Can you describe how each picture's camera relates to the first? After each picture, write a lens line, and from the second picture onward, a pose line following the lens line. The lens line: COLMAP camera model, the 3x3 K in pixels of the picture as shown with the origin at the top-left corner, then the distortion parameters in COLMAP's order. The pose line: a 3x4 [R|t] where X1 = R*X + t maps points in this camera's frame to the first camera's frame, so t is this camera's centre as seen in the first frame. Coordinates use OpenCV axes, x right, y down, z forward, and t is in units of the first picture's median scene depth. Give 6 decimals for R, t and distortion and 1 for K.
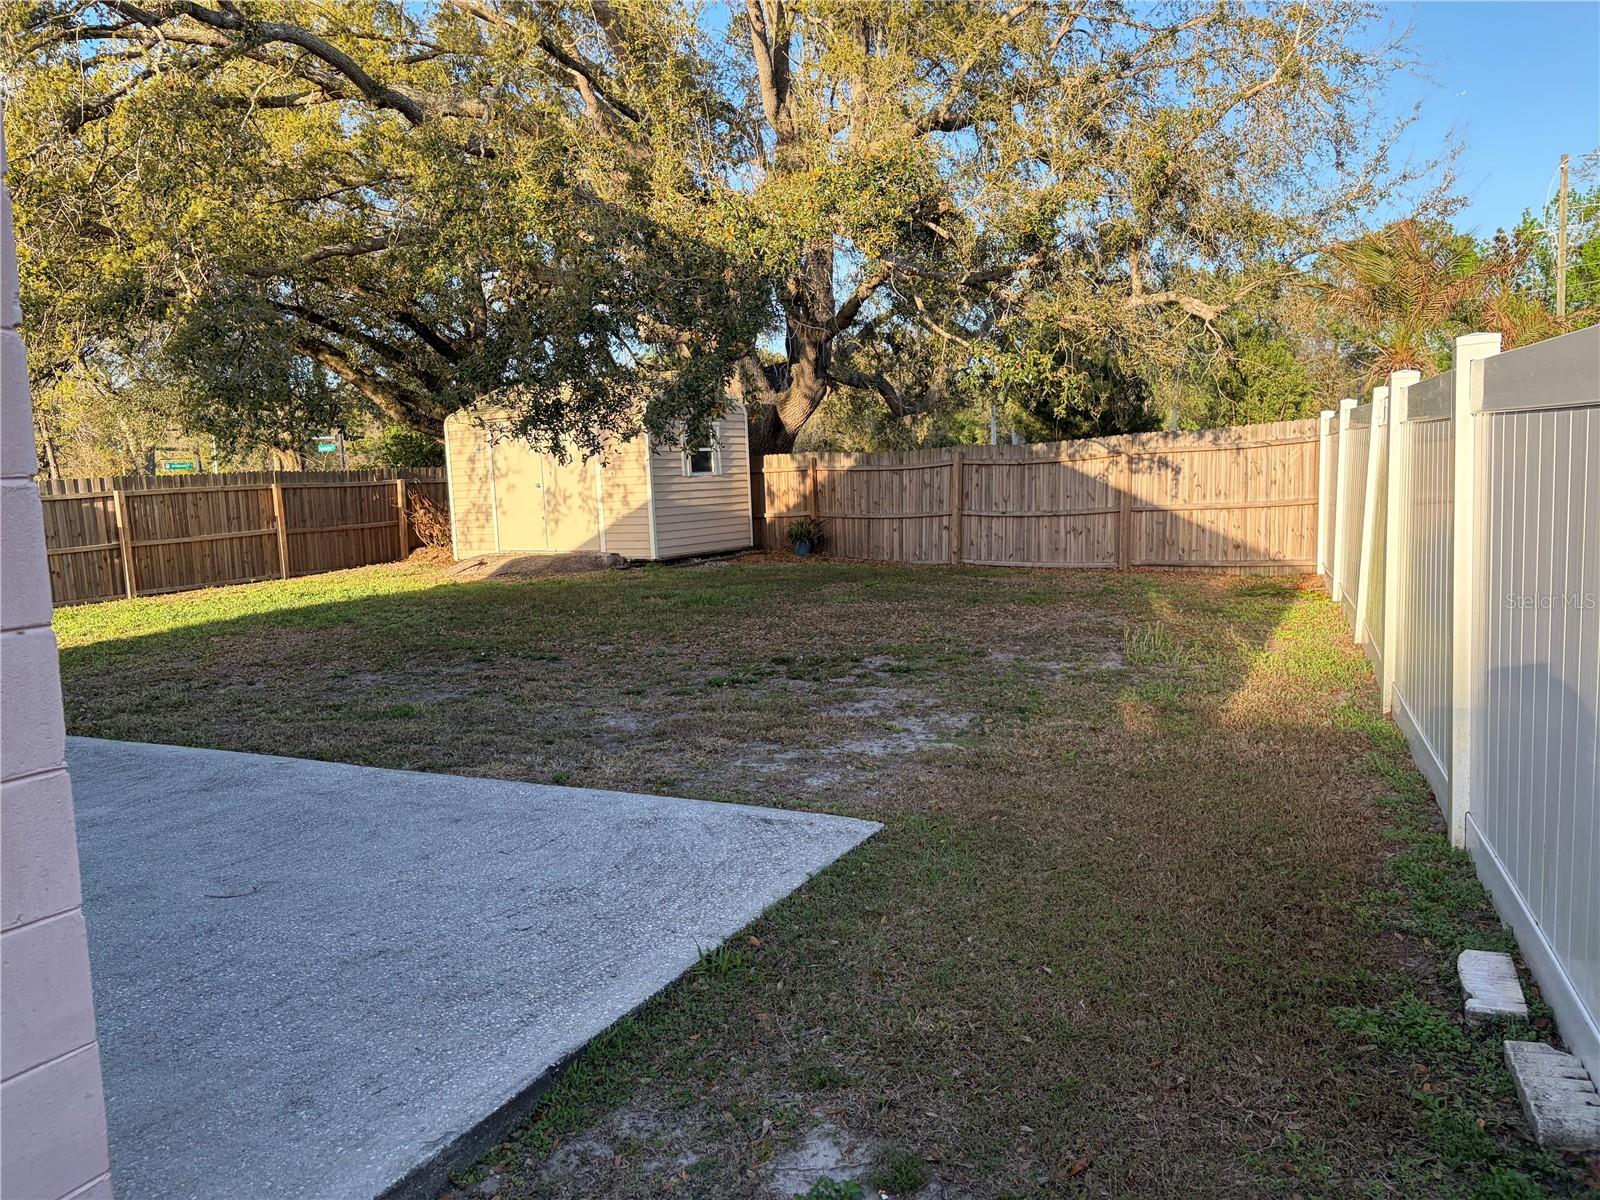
lens RADIAL K [[1196.5, 0, 800.0], [0, 1196.5, 600.0], [0, 0, 1]] dist [-0.005295, -0.003238]
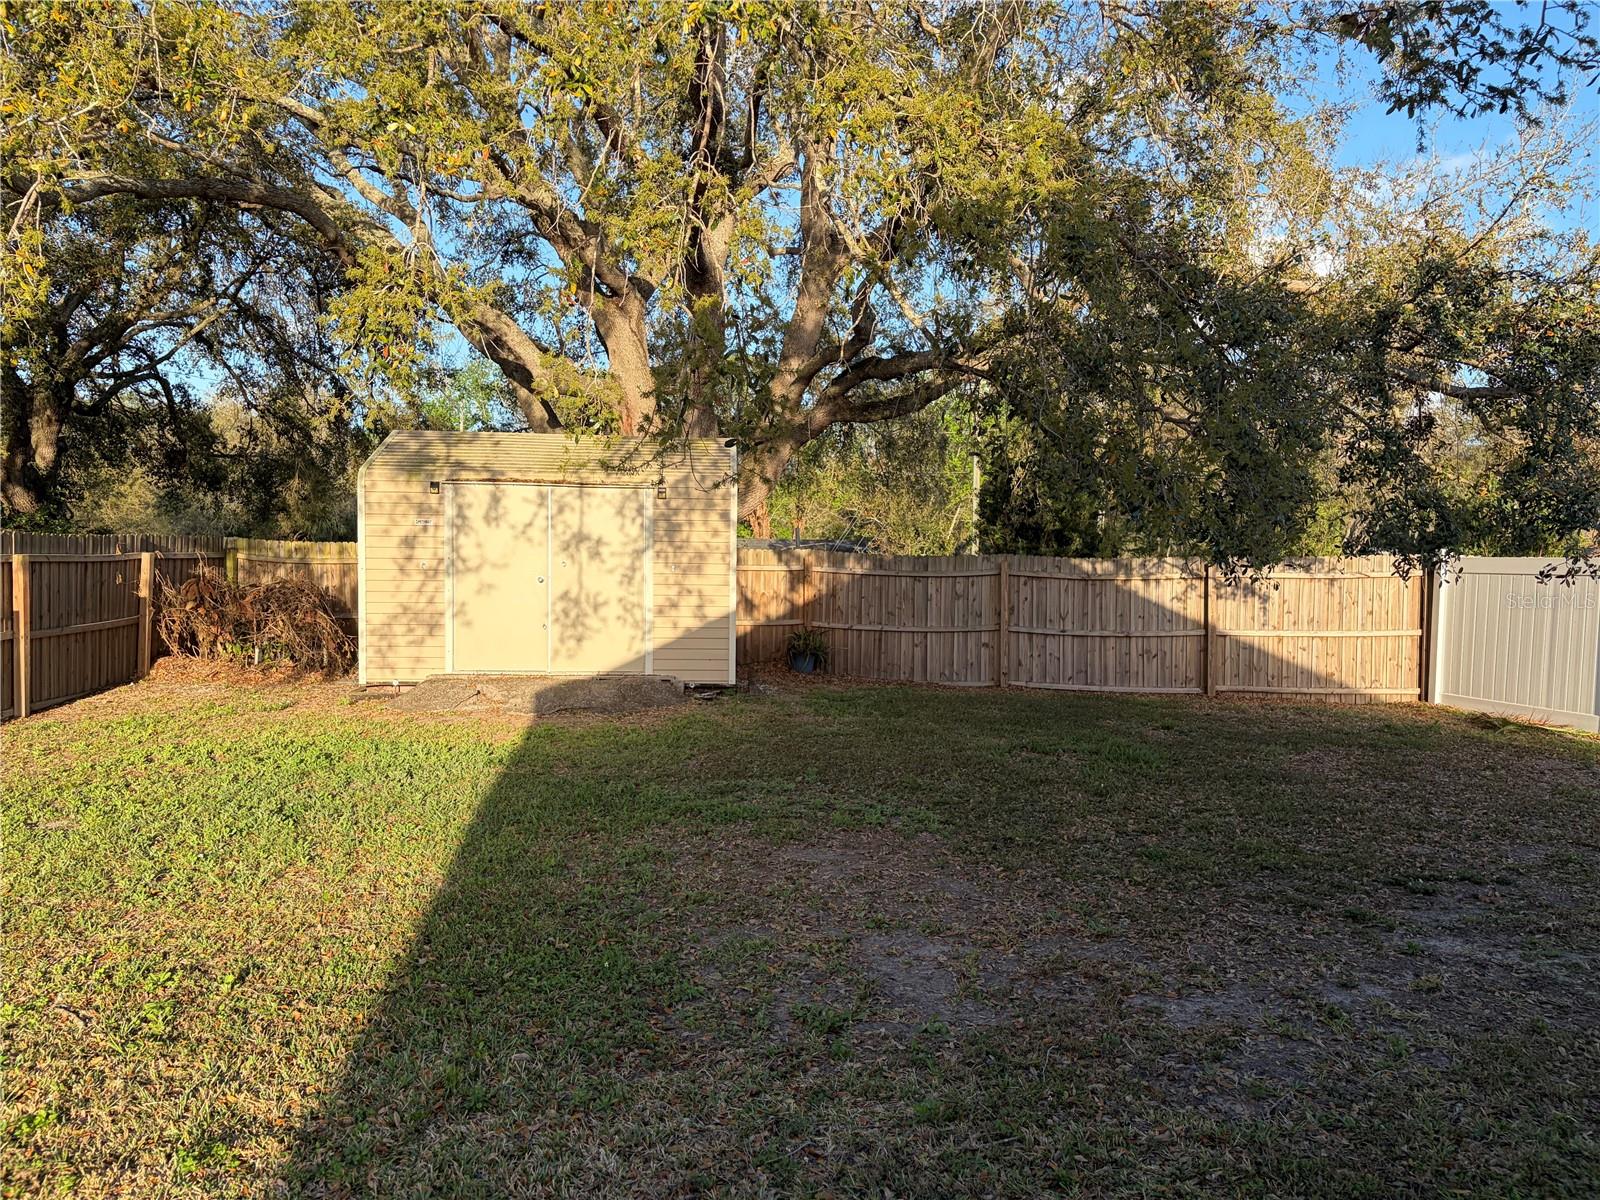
lens RADIAL K [[1196.5, 0, 800.0], [0, 1196.5, 600.0], [0, 0, 1]] dist [-0.005295, -0.003238]
pose [[0.828065, 0.016088, 0.560401, -0.493557], [0.003682, 0.999411, -0.034132, -0.063865], [-0.560620, 0.030327, 0.827518, 0.332650]]
